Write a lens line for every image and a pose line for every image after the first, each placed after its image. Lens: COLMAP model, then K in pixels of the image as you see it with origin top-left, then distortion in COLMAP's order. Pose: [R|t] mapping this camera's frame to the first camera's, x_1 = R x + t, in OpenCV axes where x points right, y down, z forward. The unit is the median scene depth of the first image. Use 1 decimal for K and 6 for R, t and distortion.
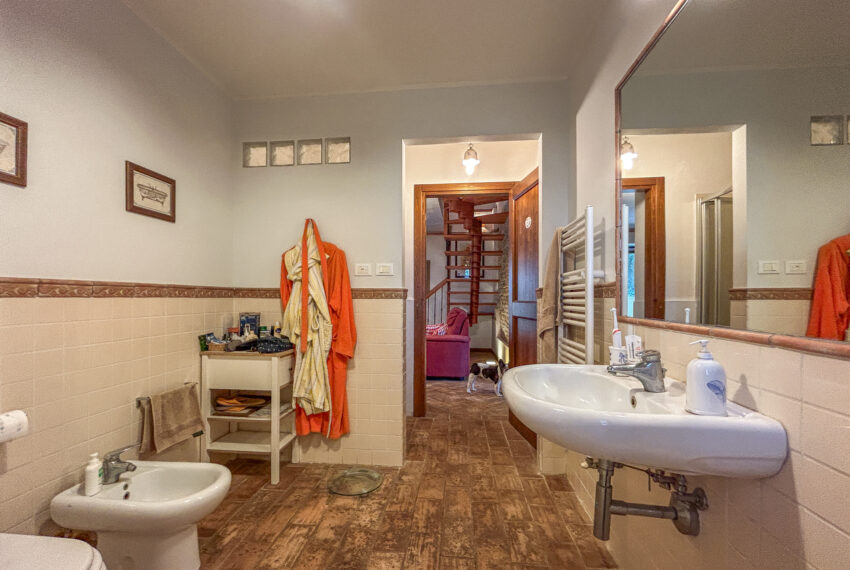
lens RADIAL K [[355.8, 0, 422.1], [0, 355.8, 289.3], [0, 0, 1]] dist [-0.001972, 0.000357]
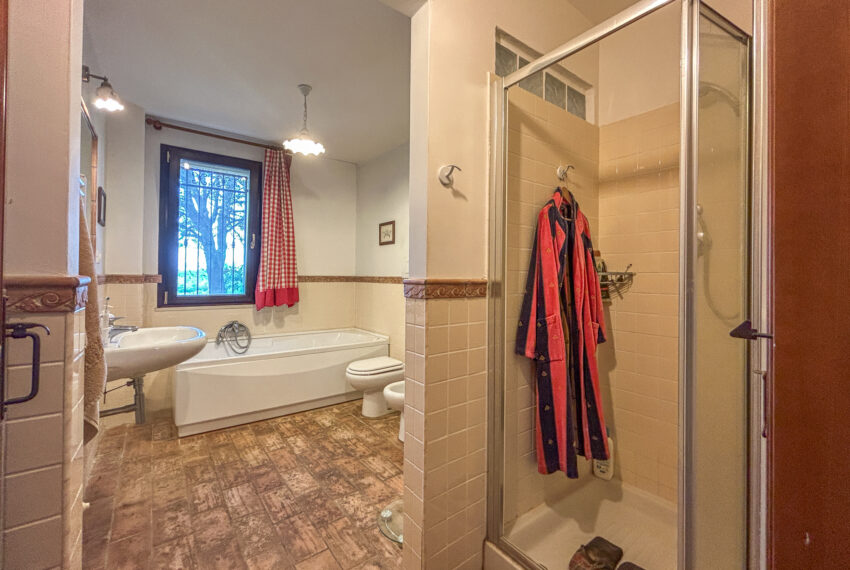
lens RADIAL K [[355.8, 0, 398.7], [0, 355.8, 284.6], [0, 0, 1]] dist [-0.001972, 0.000357]
pose [[-0.758574, -0.000688, -0.651586, 0.425716], [0.005212, 0.999961, -0.007124, 0.040827], [0.651566, -0.008800, -0.758541, 1.959467]]
